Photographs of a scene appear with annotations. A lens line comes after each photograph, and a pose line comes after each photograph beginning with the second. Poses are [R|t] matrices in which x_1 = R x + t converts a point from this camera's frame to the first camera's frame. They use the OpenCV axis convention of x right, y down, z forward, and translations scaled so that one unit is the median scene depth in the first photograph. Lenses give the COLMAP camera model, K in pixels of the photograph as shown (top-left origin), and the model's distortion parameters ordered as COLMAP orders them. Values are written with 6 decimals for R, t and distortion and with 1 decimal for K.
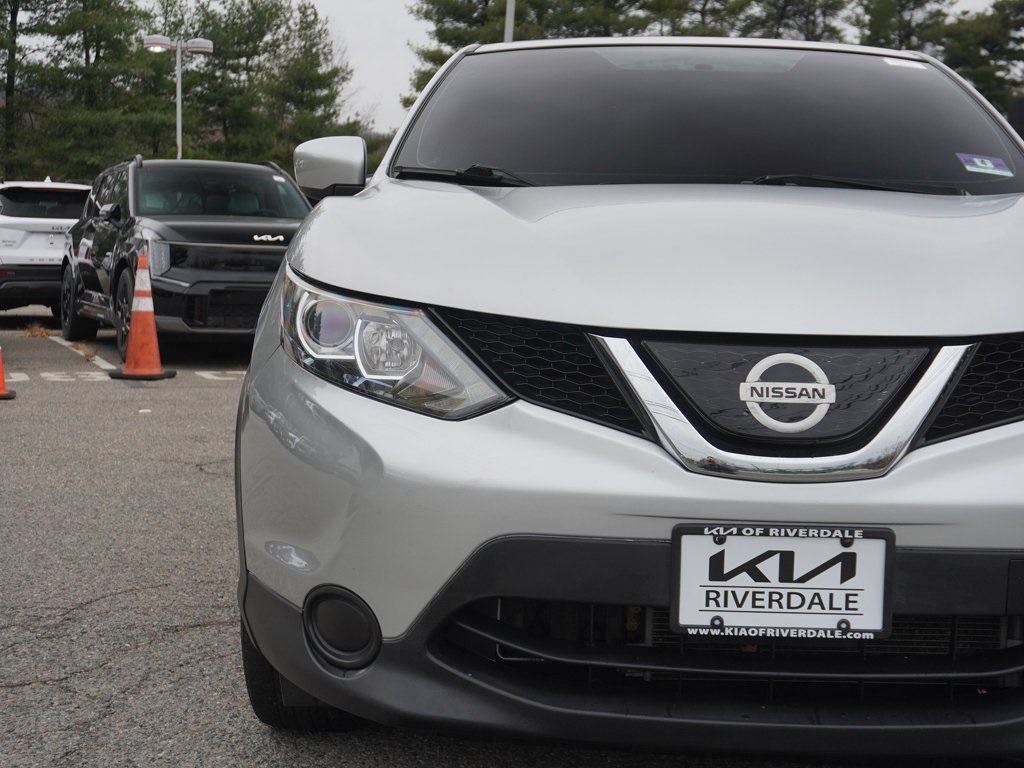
lens RADIAL K [[1603.0, 0, 512.0], [0, 1603.0, 384.0], [0, 0, 1]] dist [-0.002198, 0.028860]
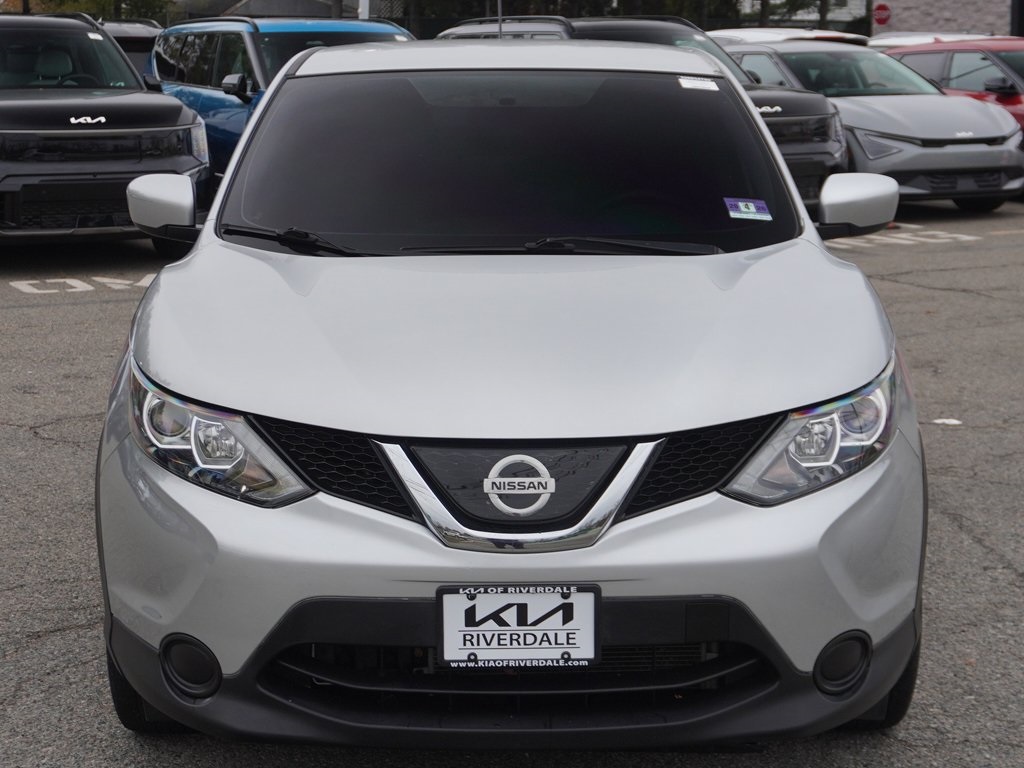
lens RADIAL K [[2079.3, 0, 512.0], [0, 2079.3, 384.0], [0, 0, 1]] dist [-0.012584, 0.095608]
pose [[0.998199, -0.035204, 0.048582, 0.084423], [0.030886, 0.995735, 0.086939, -0.227599], [-0.051435, -0.085281, 0.995028, -0.707131]]
